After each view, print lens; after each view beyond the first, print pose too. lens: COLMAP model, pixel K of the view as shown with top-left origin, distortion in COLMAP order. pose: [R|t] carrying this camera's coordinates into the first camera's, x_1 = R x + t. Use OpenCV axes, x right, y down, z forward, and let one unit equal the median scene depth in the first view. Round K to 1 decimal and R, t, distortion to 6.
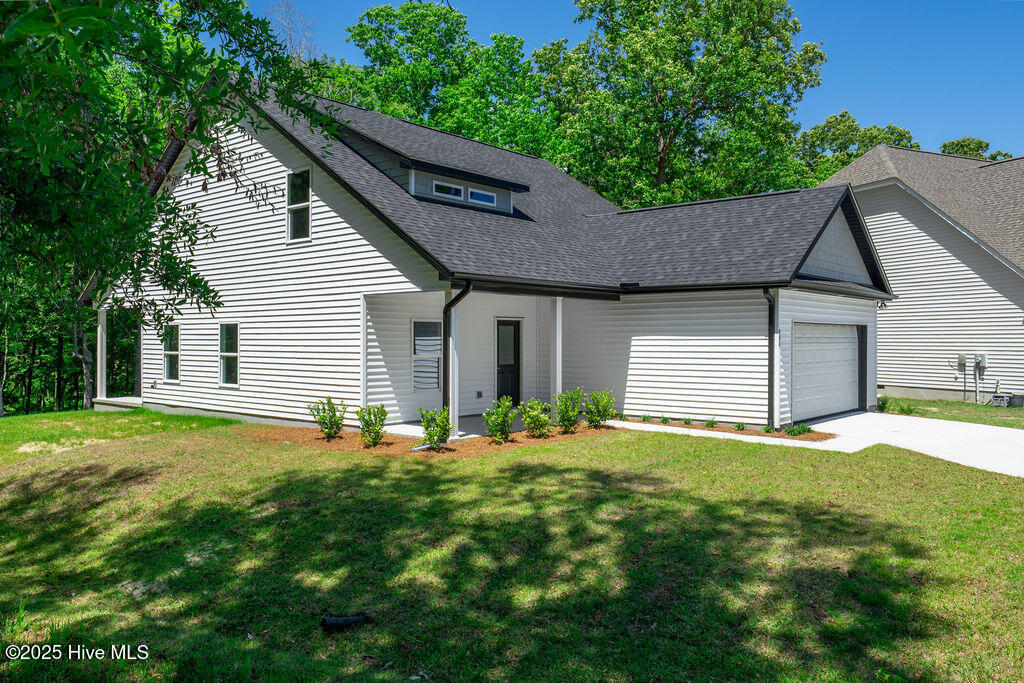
lens RADIAL K [[790.1, 0, 511.0], [0, 790.1, 341.3], [0, 0, 1]] dist [-0.000581, 0.001040]
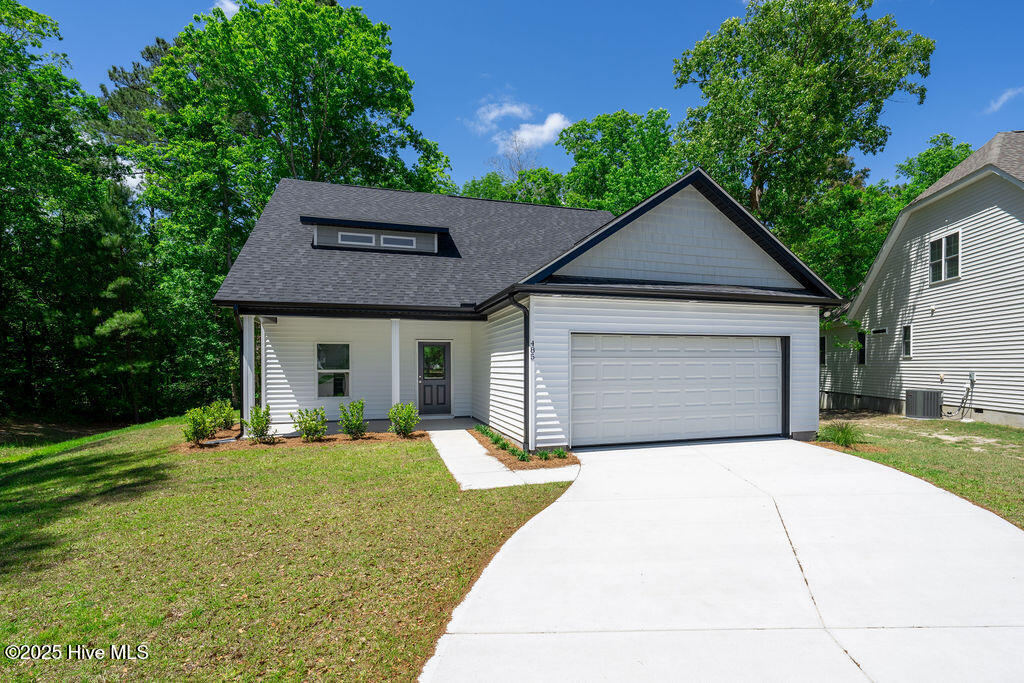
lens RADIAL K [[510.9, 0, 542.6], [0, 510.9, 369.6], [0, 0, 1]] dist [-0.002957, -0.000573]
pose [[0.854876, -0.000853, -0.518831, 0.570806], [0.004313, 0.999976, 0.005463, 0.012472], [0.518814, -0.006908, 0.854859, 0.444103]]
